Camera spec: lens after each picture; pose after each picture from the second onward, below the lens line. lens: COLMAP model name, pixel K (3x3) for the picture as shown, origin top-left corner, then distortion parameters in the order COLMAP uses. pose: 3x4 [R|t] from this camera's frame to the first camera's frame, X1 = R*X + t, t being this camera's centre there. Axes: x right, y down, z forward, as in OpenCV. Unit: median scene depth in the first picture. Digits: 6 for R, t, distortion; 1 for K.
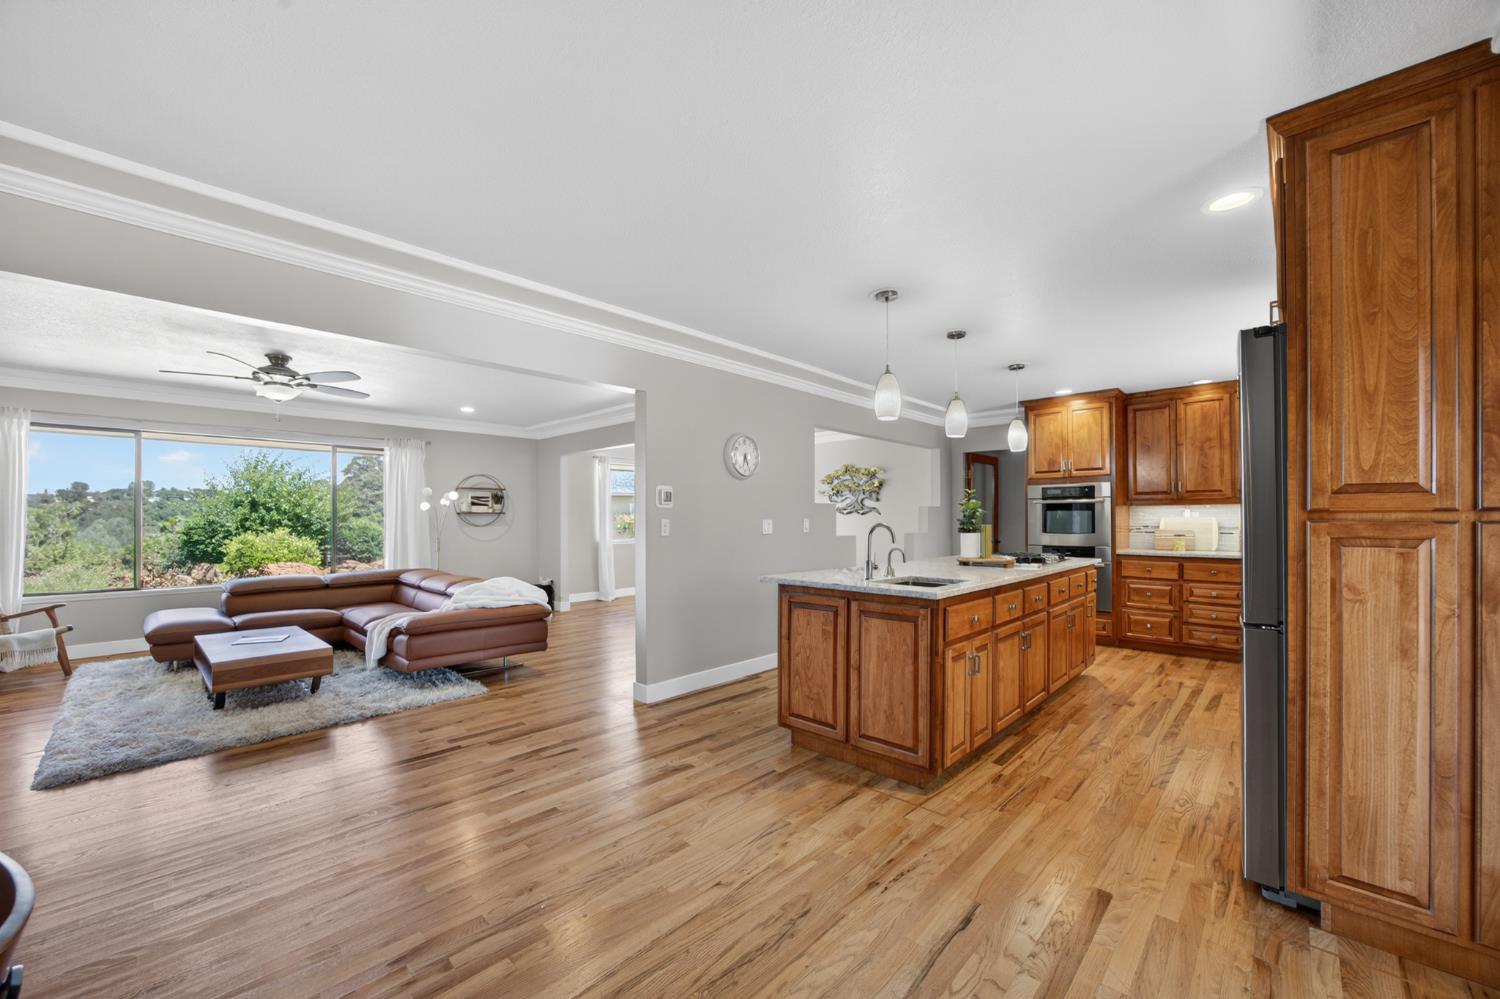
lens RADIAL K [[589.3, 0, 760.7], [0, 589.3, 513.4], [0, 0, 1]] dist [-0.006365, 0.000459]
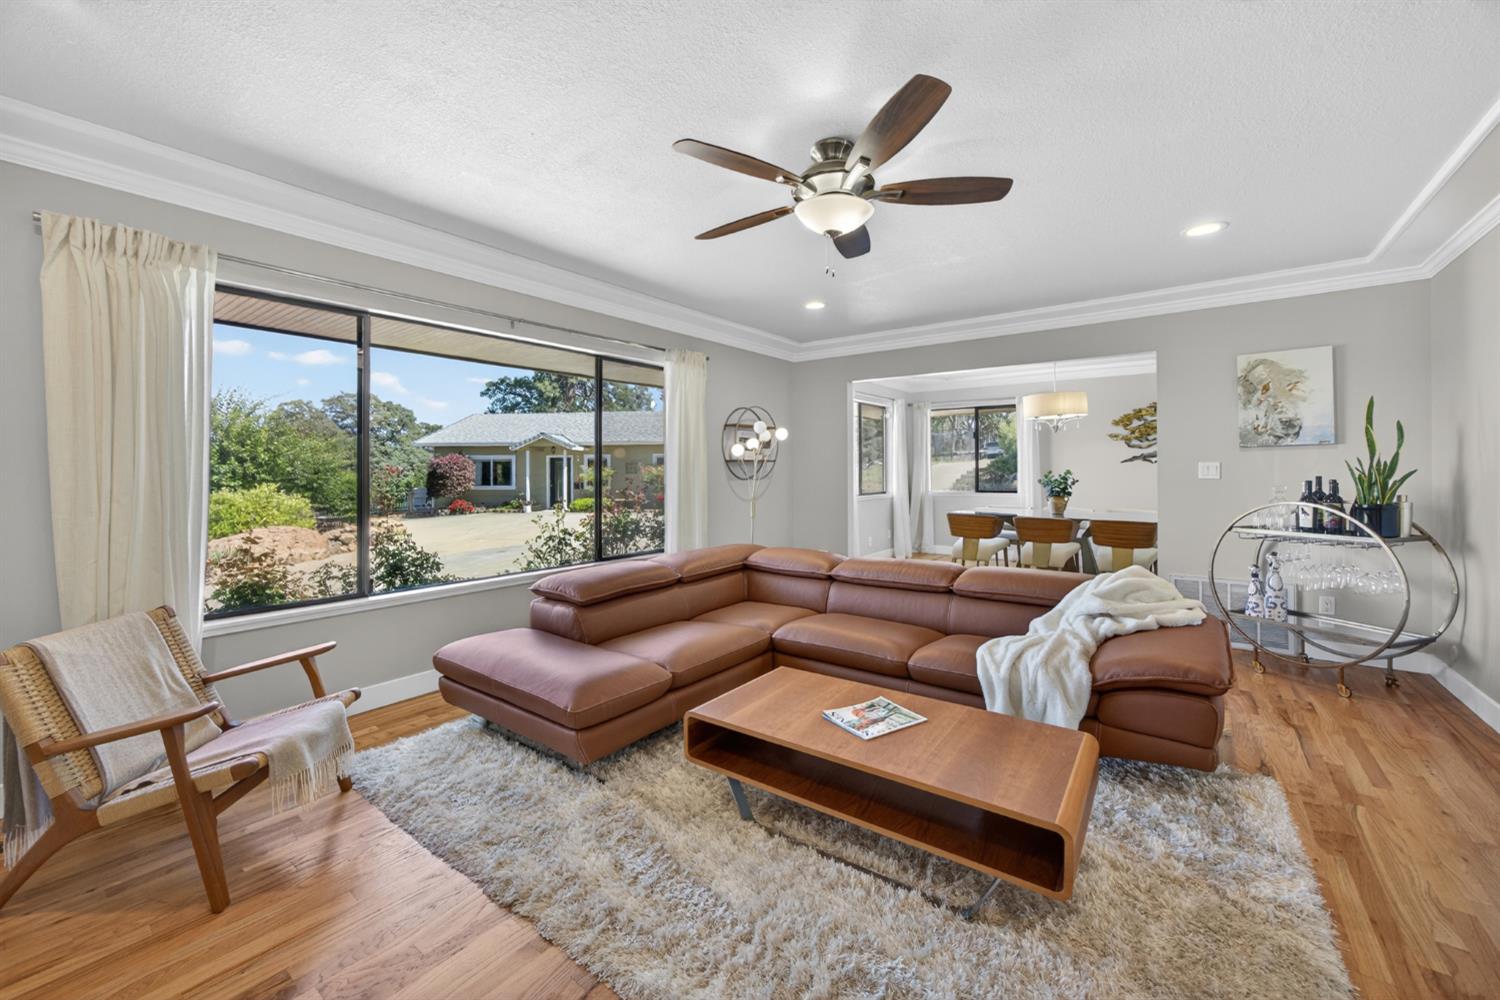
lens RADIAL K [[589.3, 0, 761.0], [0, 589.3, 465.1], [0, 0, 1]] dist [-0.006365, 0.000459]
pose [[0.994077, -0.003291, 0.108633, -0.487898], [0.003189, 0.999994, 0.001107, 0.002164], [-0.108636, -0.000754, 0.994081, 0.261348]]
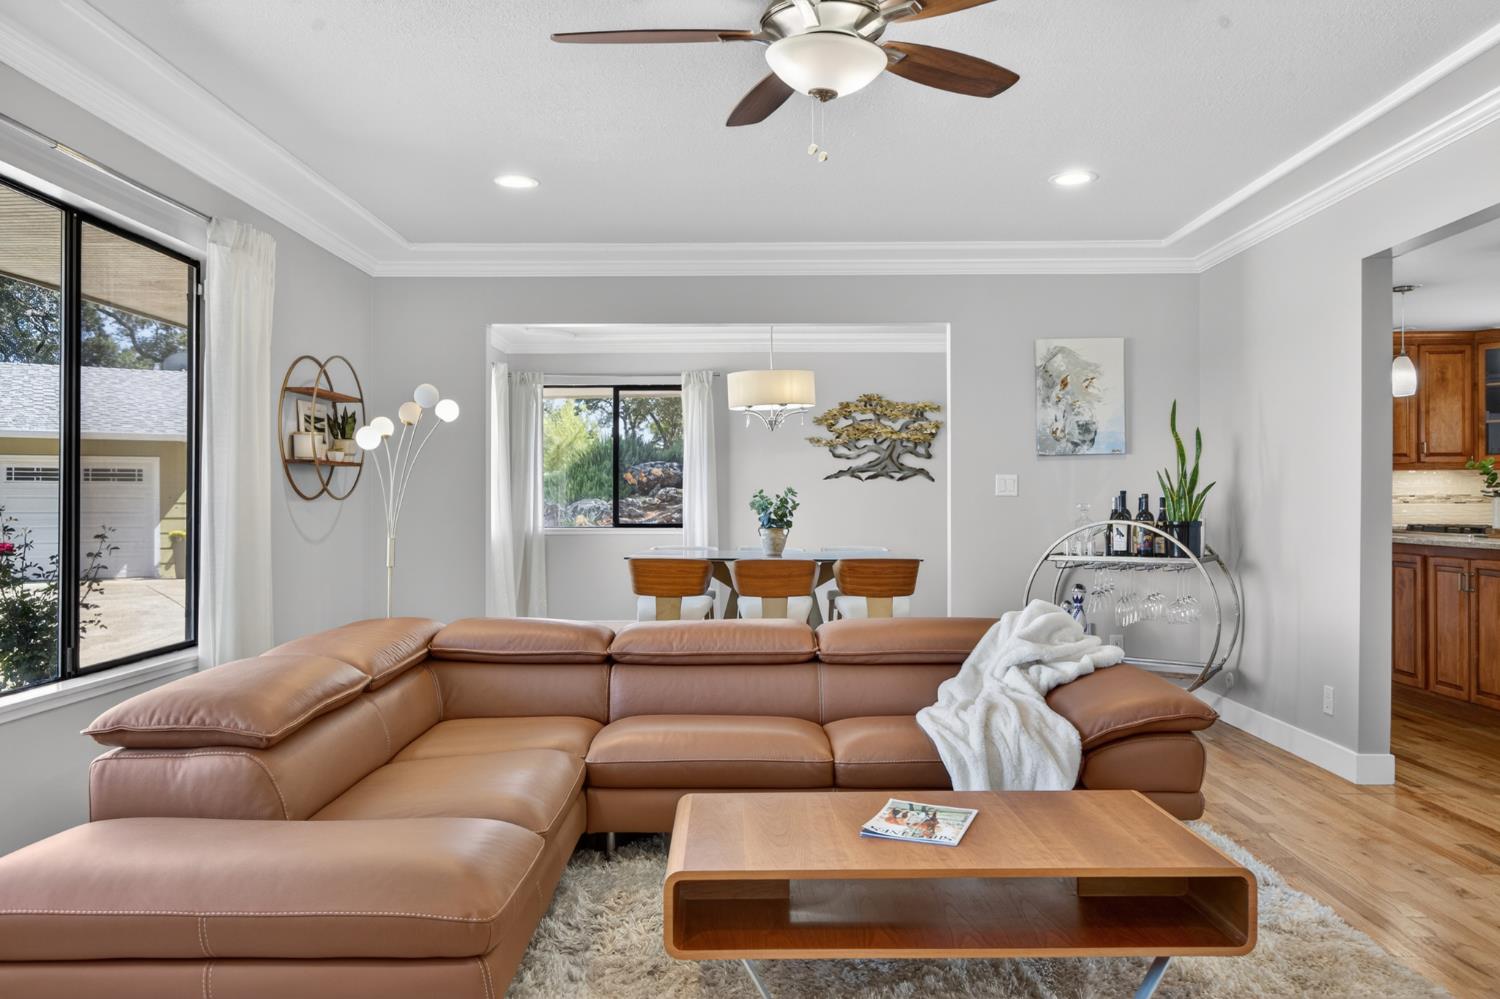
lens RADIAL K [[1086.1, 0, 740.5], [0, 1086.1, 496.1], [0, 0, 1]] dist [-0.021649, 0.001927]
pose [[0.740904, 0.000693, 0.671611, -0.661463], [-0.004140, 0.999985, 0.003536, 0.014035], [-0.671599, -0.005400, 0.740896, 0.306511]]
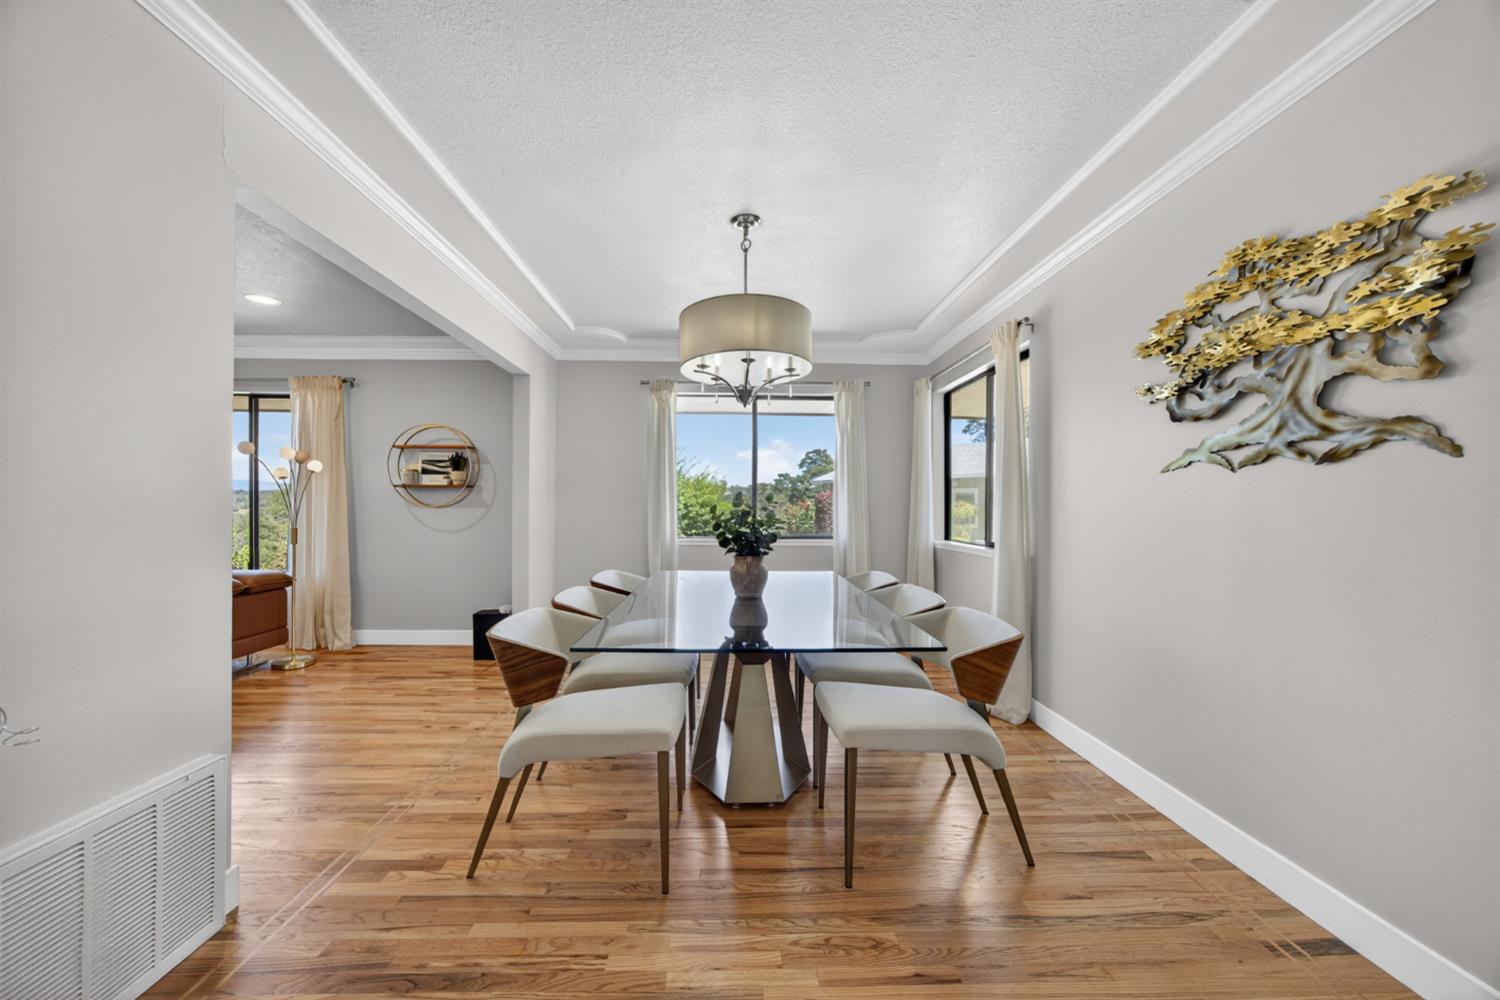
lens RADIAL K [[589.3, 0, 745.1], [0, 589.3, 503.6], [0, 0, 1]] dist [-0.006365, 0.000459]
pose [[0.696387, 0.000150, -0.717666, 0.176299], [-0.000663, 1.000000, -0.000434, 0.015803], [0.717666, 0.000778, 0.696387, 0.720968]]
